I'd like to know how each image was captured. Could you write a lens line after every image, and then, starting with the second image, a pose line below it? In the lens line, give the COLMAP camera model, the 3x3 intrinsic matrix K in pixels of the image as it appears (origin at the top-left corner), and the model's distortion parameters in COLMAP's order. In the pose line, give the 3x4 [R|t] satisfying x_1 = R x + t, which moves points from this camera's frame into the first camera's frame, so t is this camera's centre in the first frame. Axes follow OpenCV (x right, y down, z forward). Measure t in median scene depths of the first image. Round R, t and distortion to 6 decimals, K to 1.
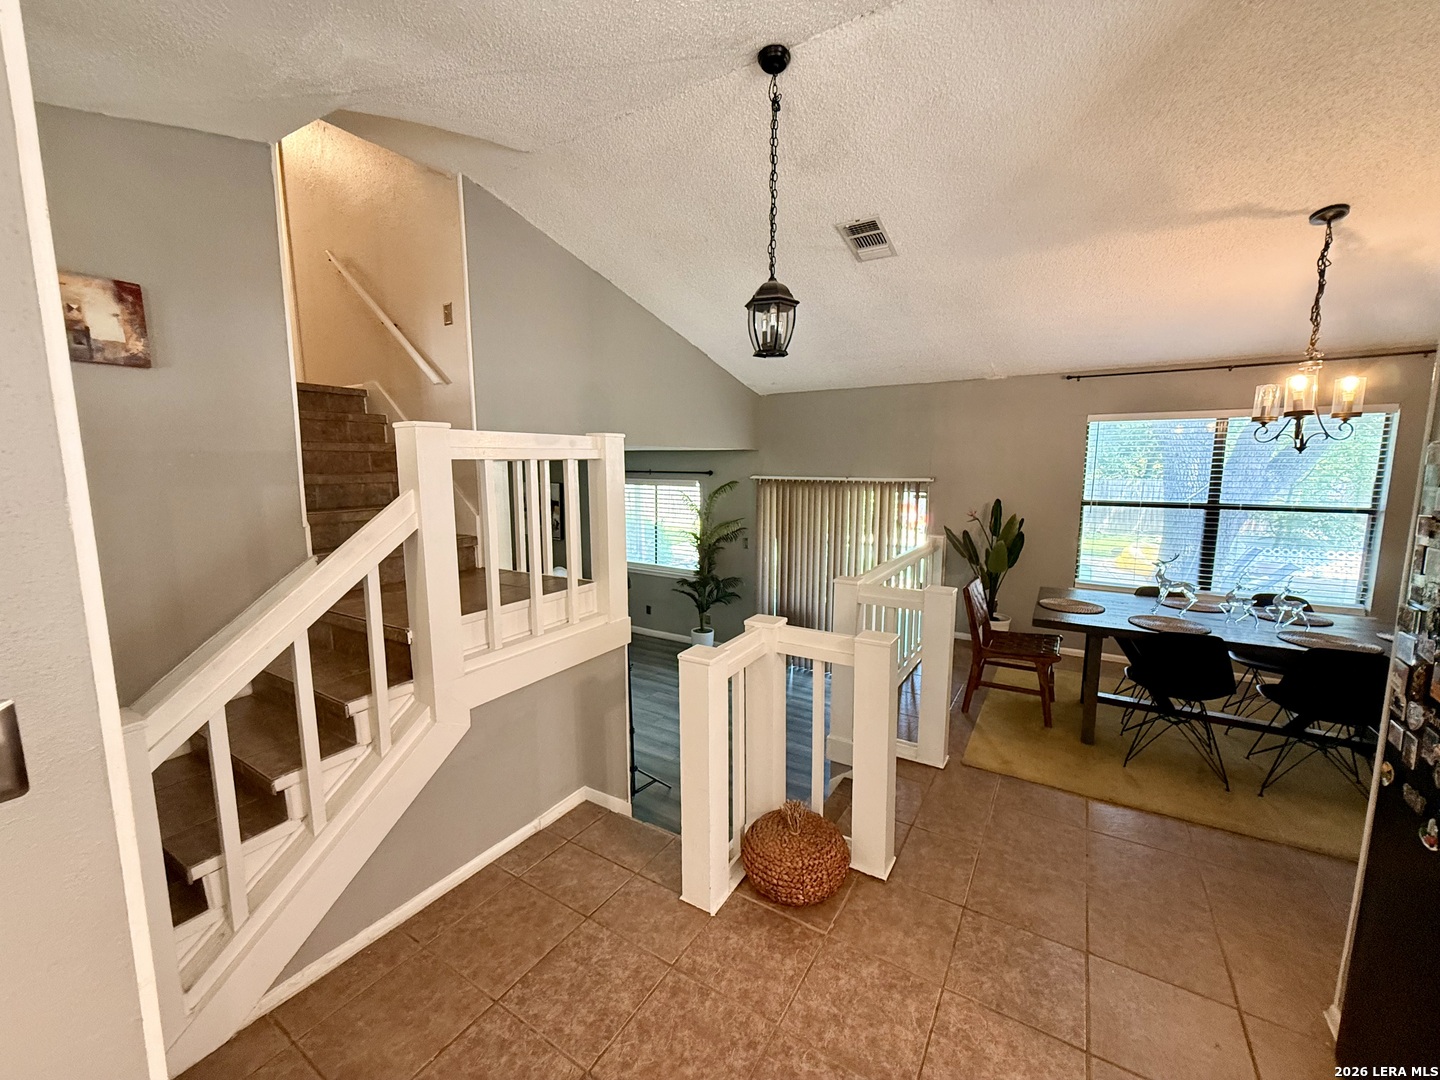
lens RADIAL K [[572.5, 0, 718.4], [0, 572.5, 539.2], [0, 0, 1]] dist [0.000592, -0.000118]
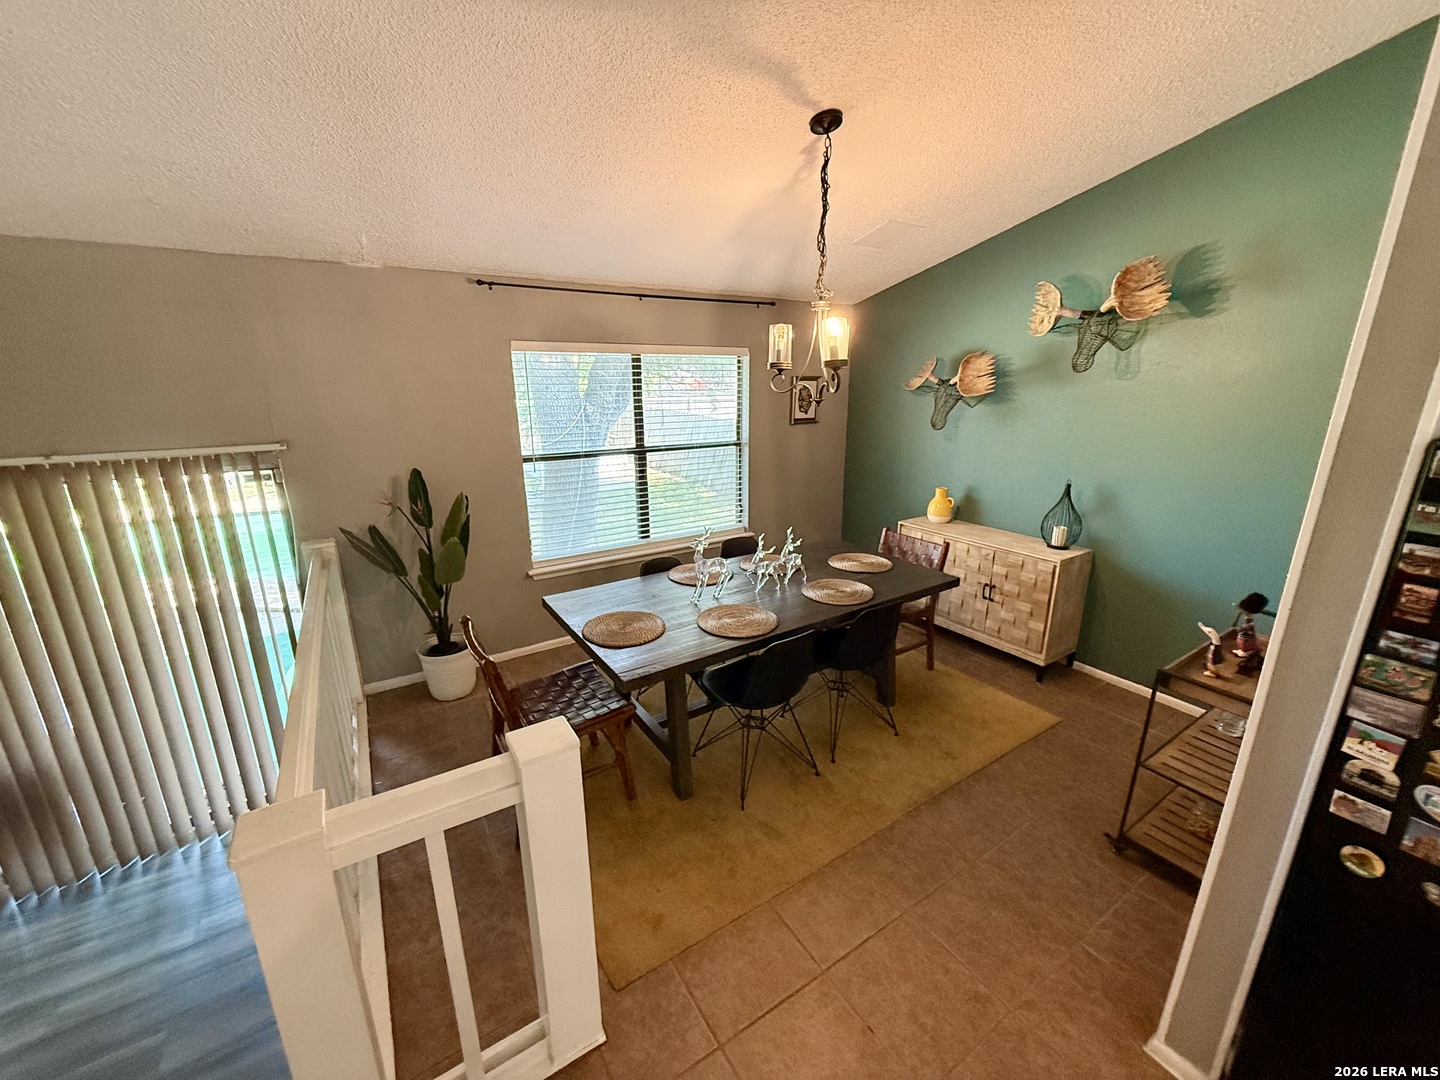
lens RADIAL K [[572.5, 0, 724.7], [0, 572.5, 535.3], [0, 0, 1]] dist [0.000592, -0.000118]
pose [[0.427649, -0.239359, 0.871679, 0.066940], [0.121367, 0.970778, 0.207029, -0.094718], [-0.895760, 0.017257, 0.444202, 0.438925]]
